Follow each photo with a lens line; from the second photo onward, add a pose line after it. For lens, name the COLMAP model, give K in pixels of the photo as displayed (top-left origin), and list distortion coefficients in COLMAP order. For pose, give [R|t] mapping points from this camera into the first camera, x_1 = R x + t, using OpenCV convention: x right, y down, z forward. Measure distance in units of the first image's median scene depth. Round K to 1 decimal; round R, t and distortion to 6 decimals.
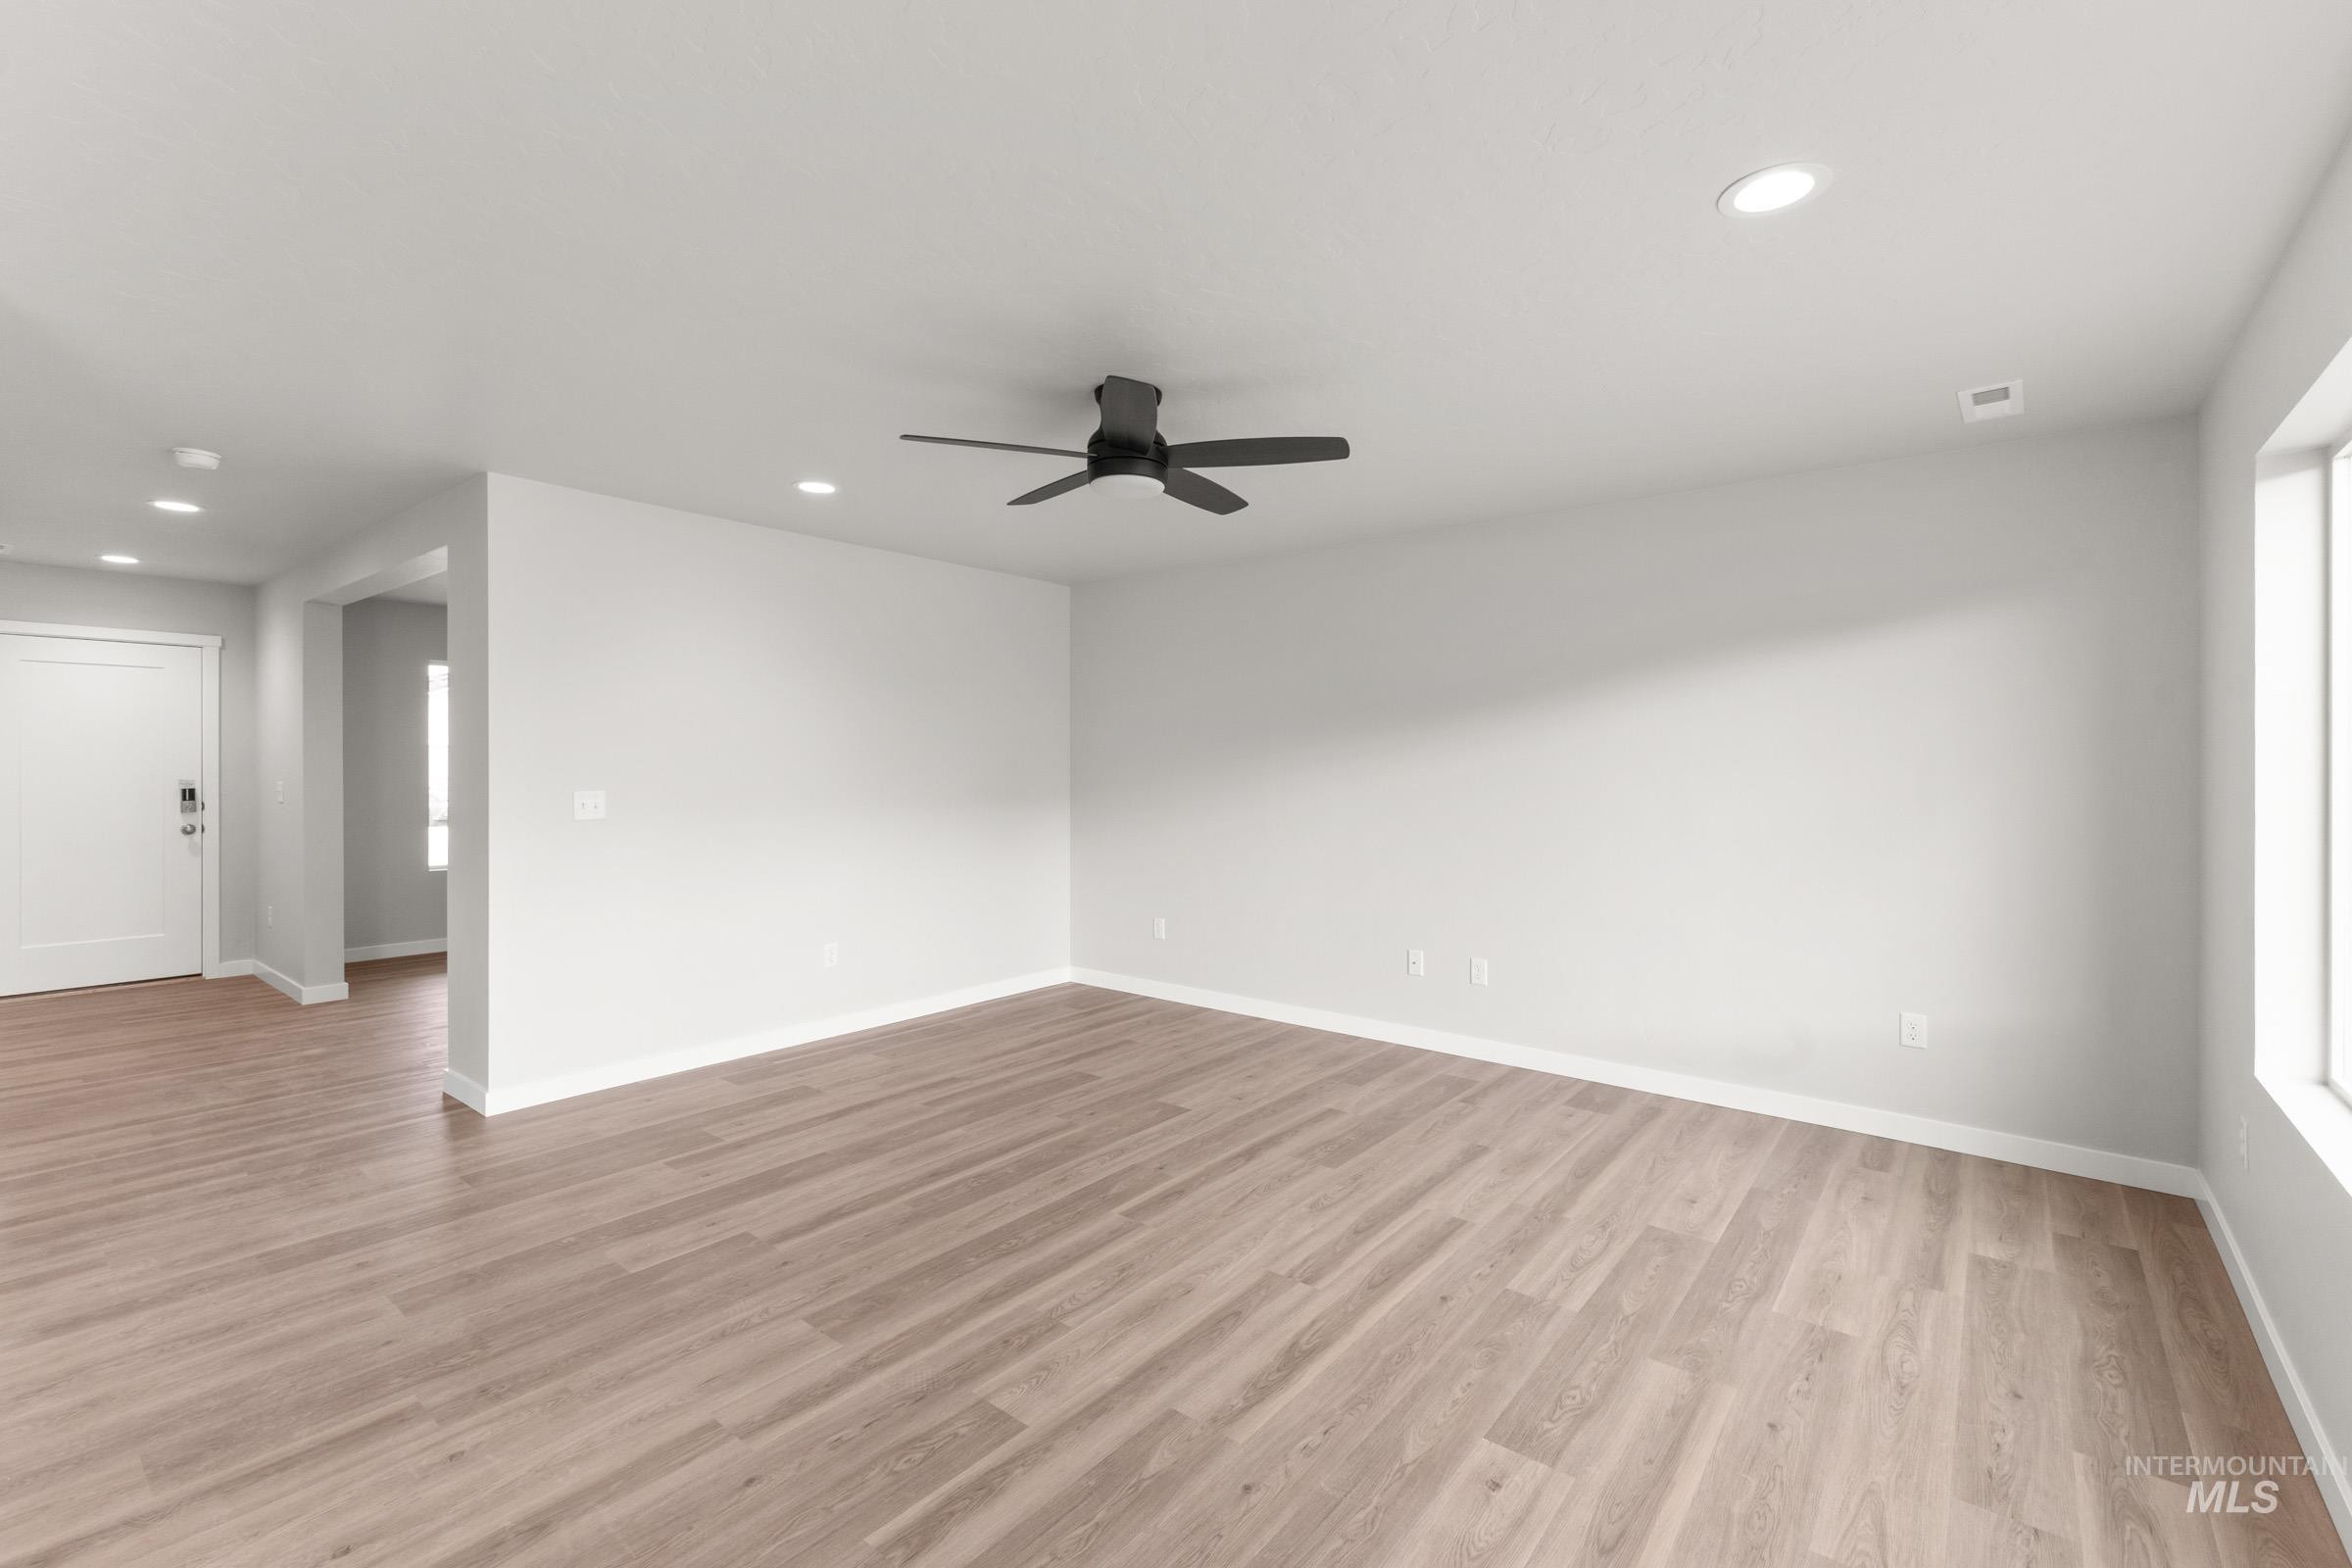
lens RADIAL K [[1016.6, 0, 1184.0], [0, 1016.6, 776.2], [0, 0, 1]] dist [0.014824, -0.005028]
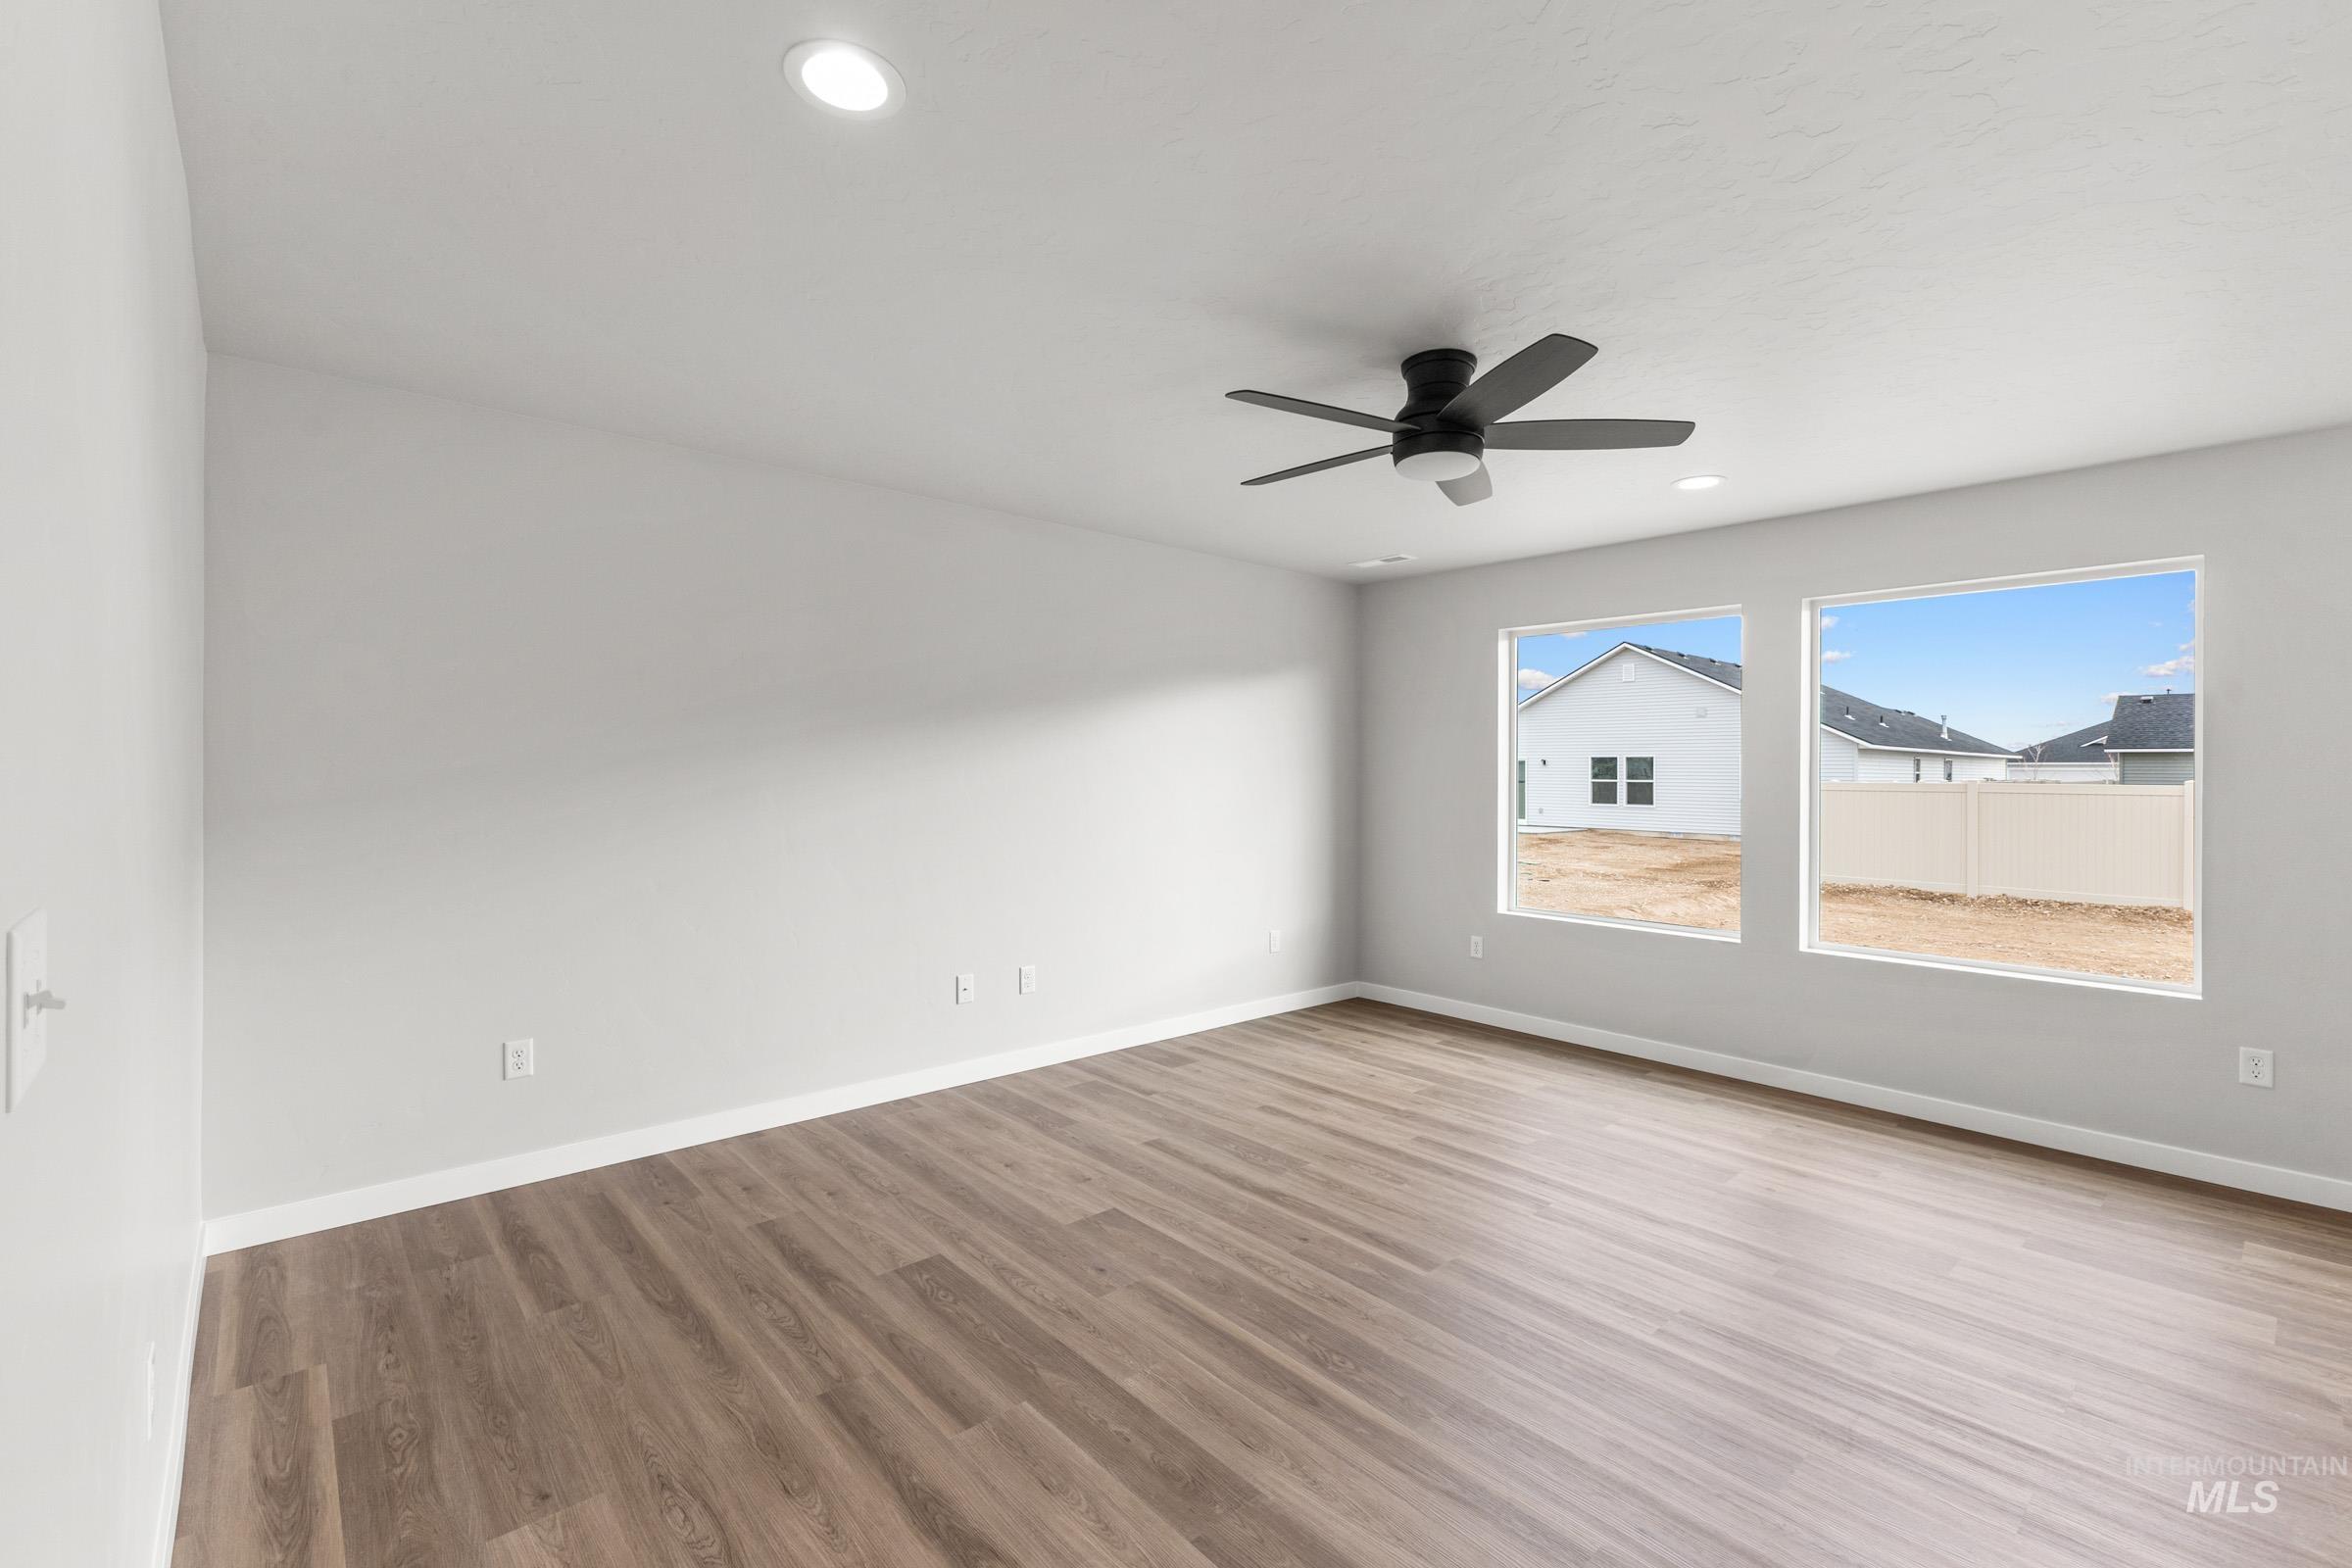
lens RADIAL K [[1016.6, 0, 1190.0], [0, 1016.6, 774.1], [0, 0, 1]] dist [0.014824, -0.005028]
pose [[0.152114, -0.001901, 0.988361, -0.762787], [-0.002190, 0.999995, 0.002261, -0.005767], [-0.988360, -0.002509, 0.152109, 0.835876]]
